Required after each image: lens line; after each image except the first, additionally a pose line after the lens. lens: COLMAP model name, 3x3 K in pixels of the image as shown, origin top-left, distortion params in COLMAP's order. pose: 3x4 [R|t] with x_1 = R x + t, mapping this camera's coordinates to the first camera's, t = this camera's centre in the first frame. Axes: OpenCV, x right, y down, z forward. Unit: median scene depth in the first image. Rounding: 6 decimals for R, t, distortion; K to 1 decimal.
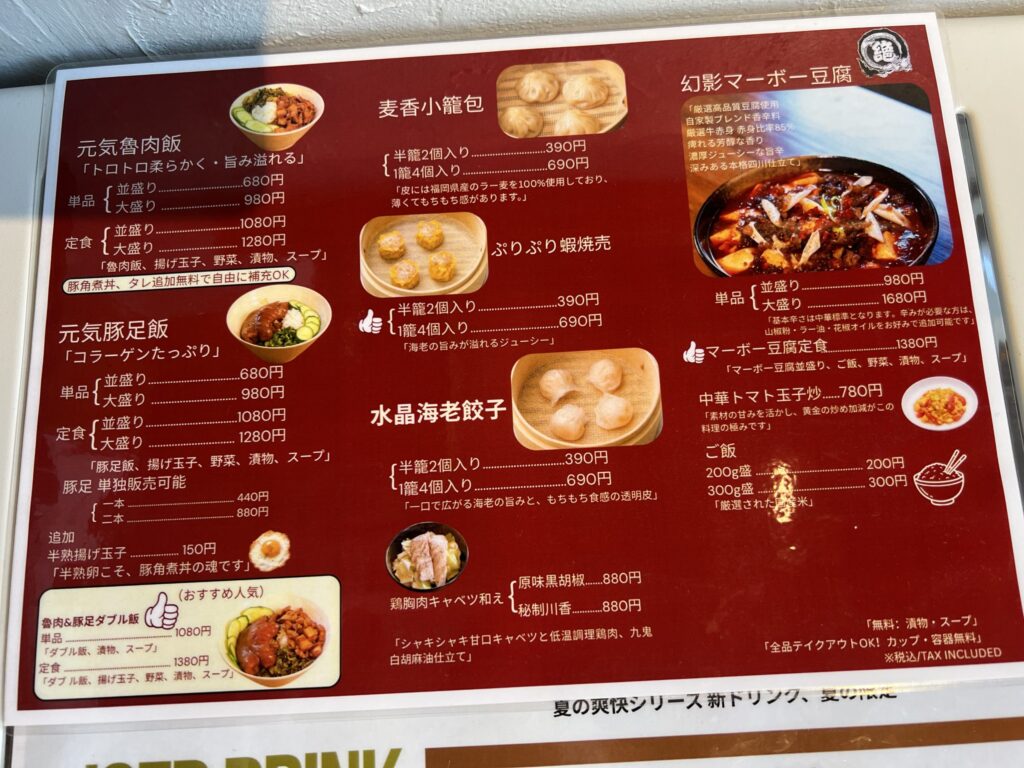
lens RADIAL K [[777.6, 0, 512.1], [0, 777.6, 382.4], [0, 0, 1]] dist [0.015116, -0.019983]
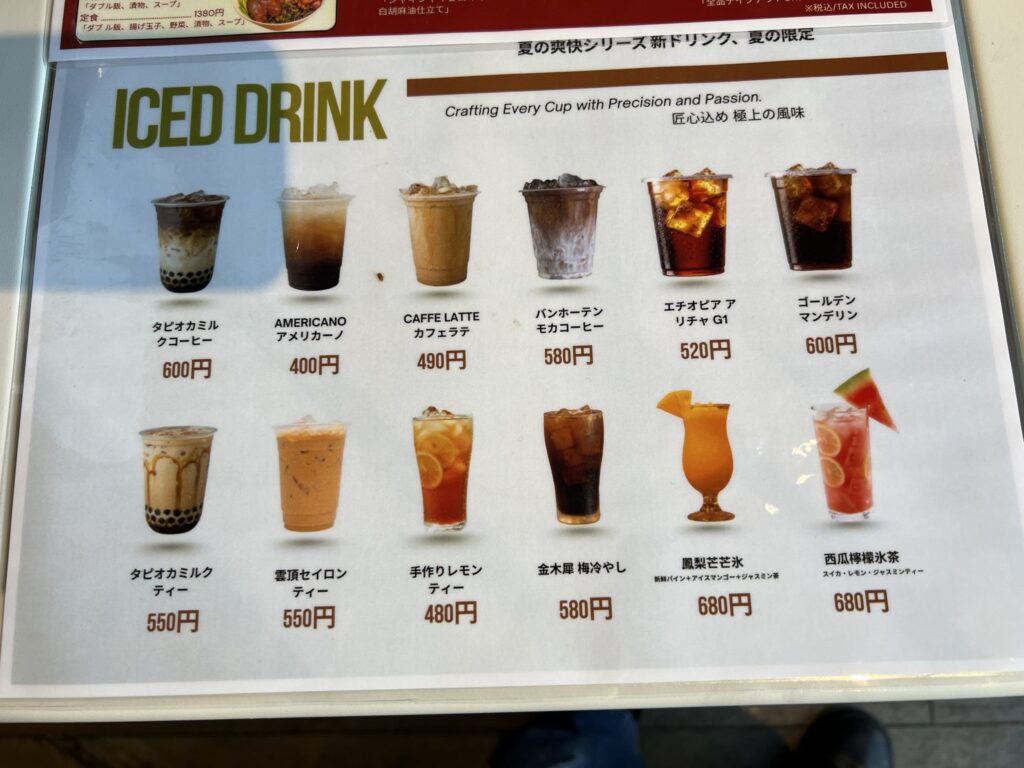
lens RADIAL K [[777.6, 0, 513.1], [0, 777.6, 384.1], [0, 0, 1]] dist [0.015116, -0.019983]
pose [[0.999707, 0.018818, -0.015224, 0.072860], [-0.019182, 0.999525, -0.024121, 0.946343], [0.014763, 0.024406, 0.999593, -0.149446]]
